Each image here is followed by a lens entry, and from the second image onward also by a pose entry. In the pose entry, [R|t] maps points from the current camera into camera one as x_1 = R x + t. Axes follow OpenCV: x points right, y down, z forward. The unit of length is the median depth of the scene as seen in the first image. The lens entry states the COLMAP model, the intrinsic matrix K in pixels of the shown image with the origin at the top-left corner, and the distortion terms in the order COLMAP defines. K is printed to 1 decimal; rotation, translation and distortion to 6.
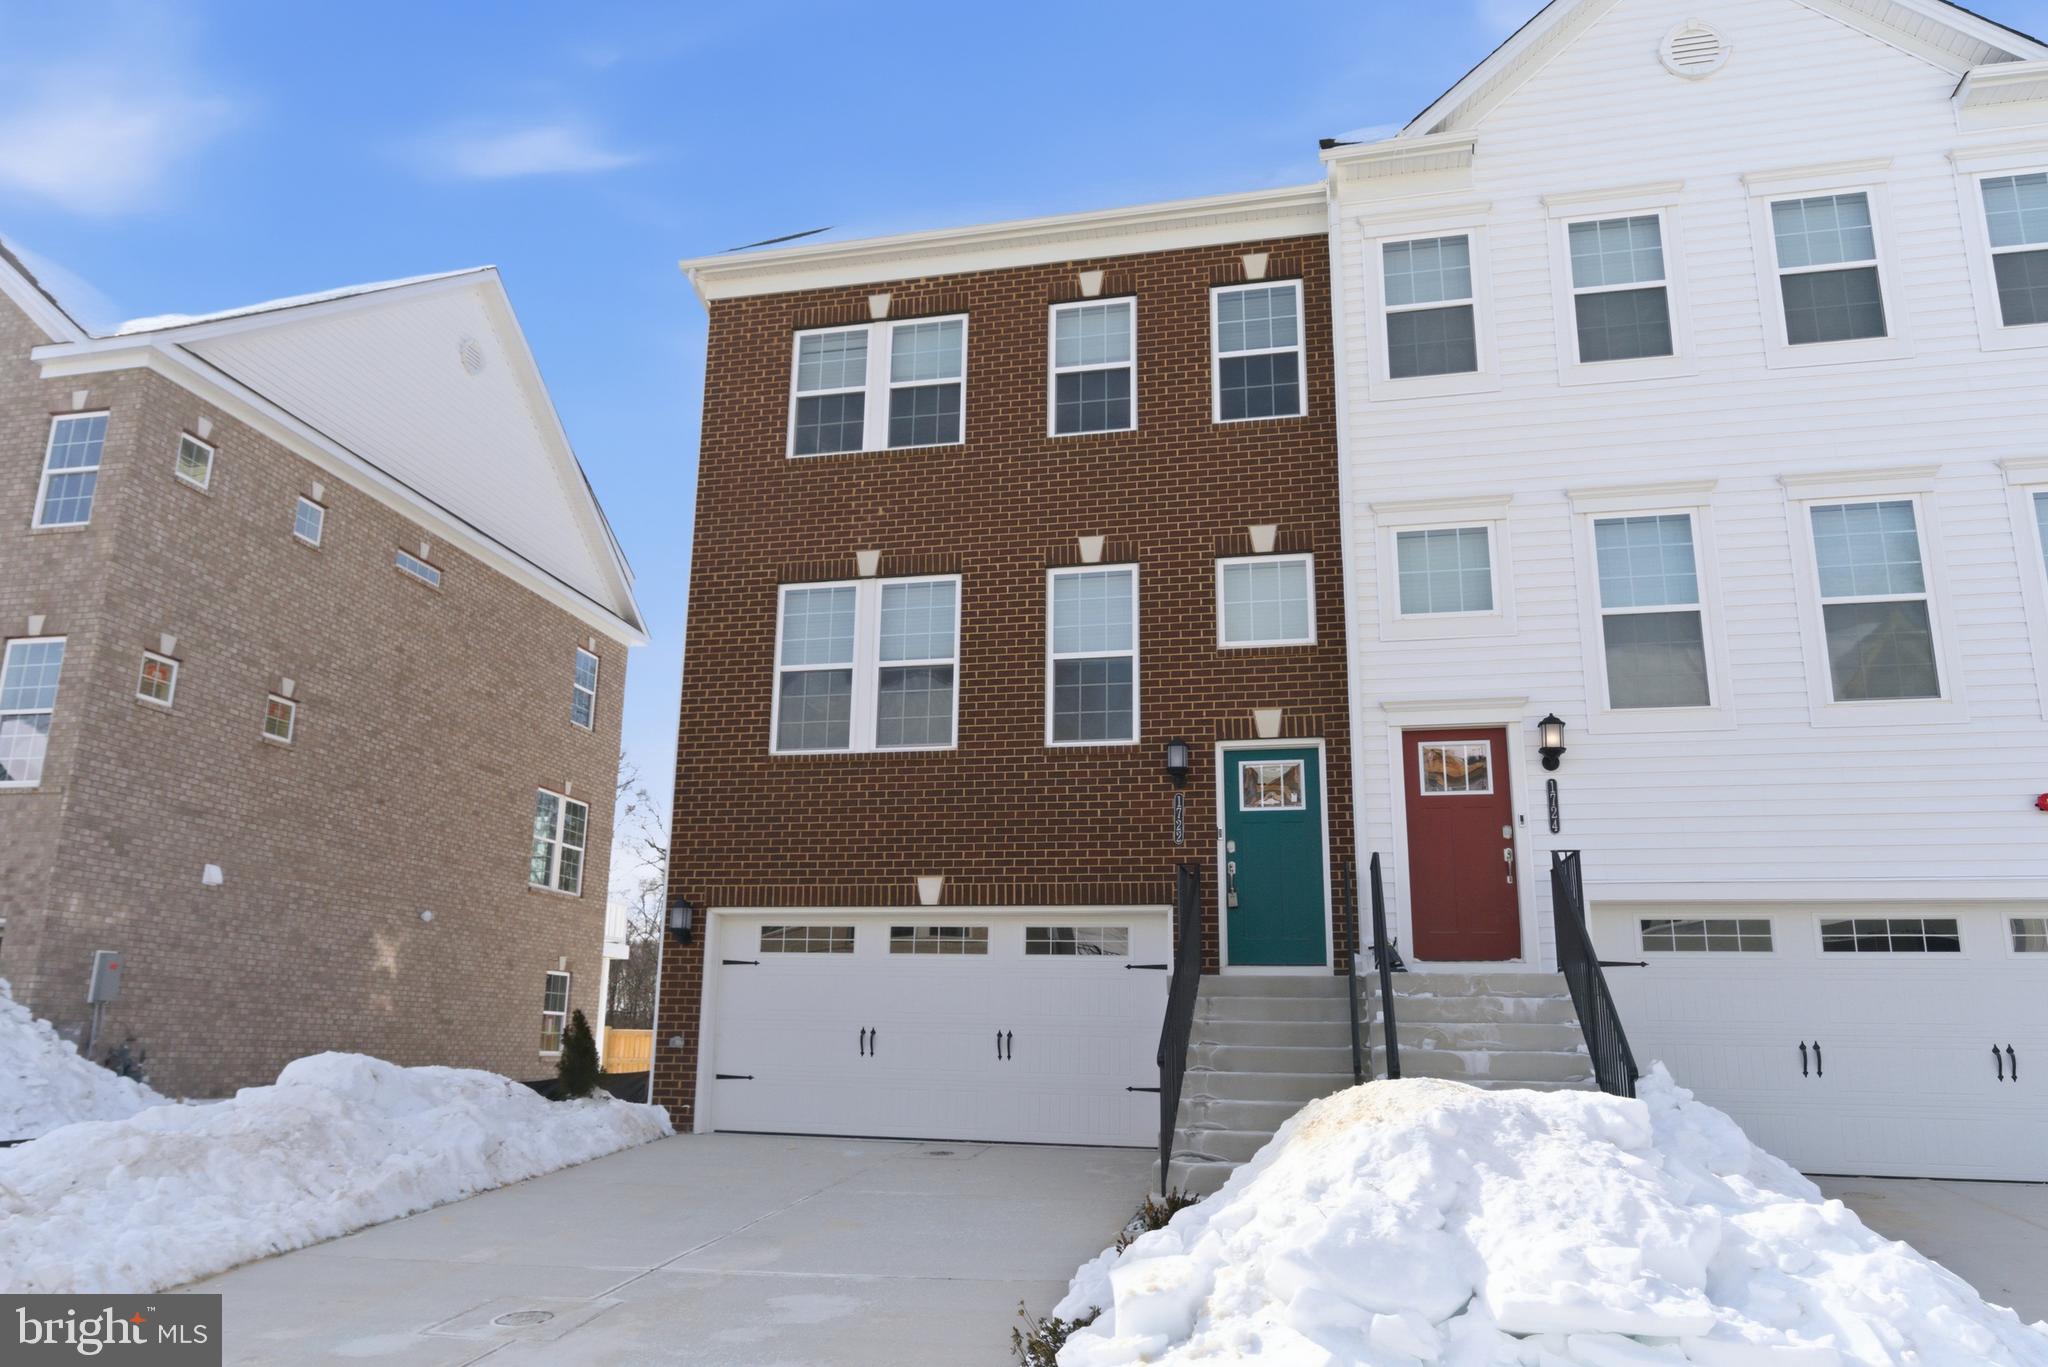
lens RADIAL K [[1399.7, 0, 1024.0], [0, 1399.7, 683.5], [0, 0, 1]] dist [-0.008483, 0.000056]
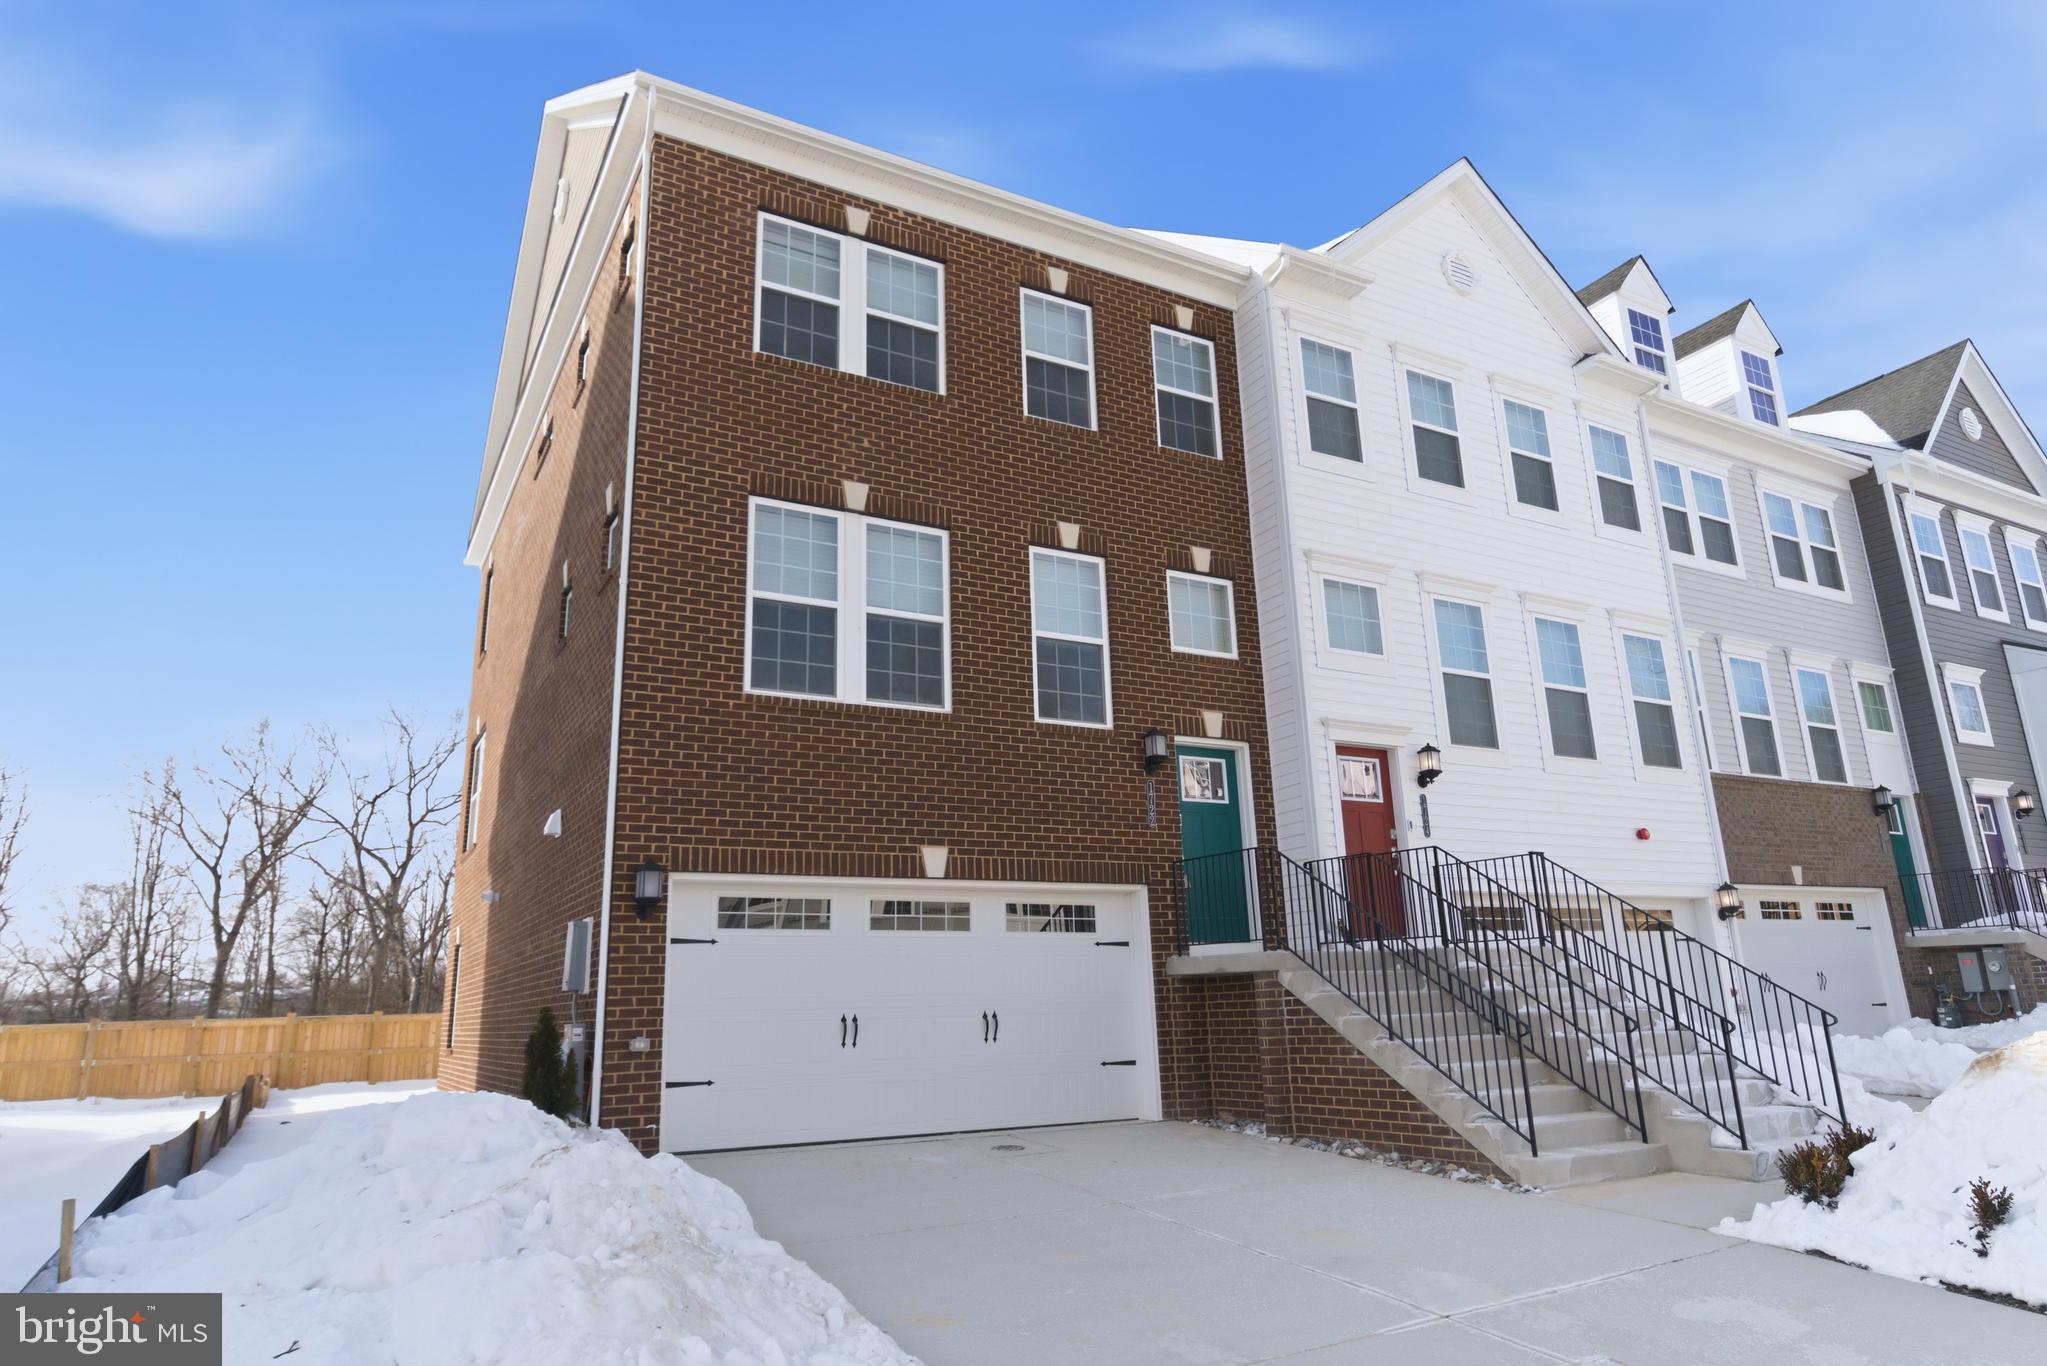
lens RADIAL K [[1195.4, 0, 1023.5], [0, 1195.4, 683.0], [0, 0, 1]] dist [0.004286, -0.000017]
pose [[0.751862, 0.135704, 0.645204, -0.535138], [-0.126325, 0.990109, -0.061039, 0.069909], [-0.647106, -0.035612, 0.761568, 0.356071]]
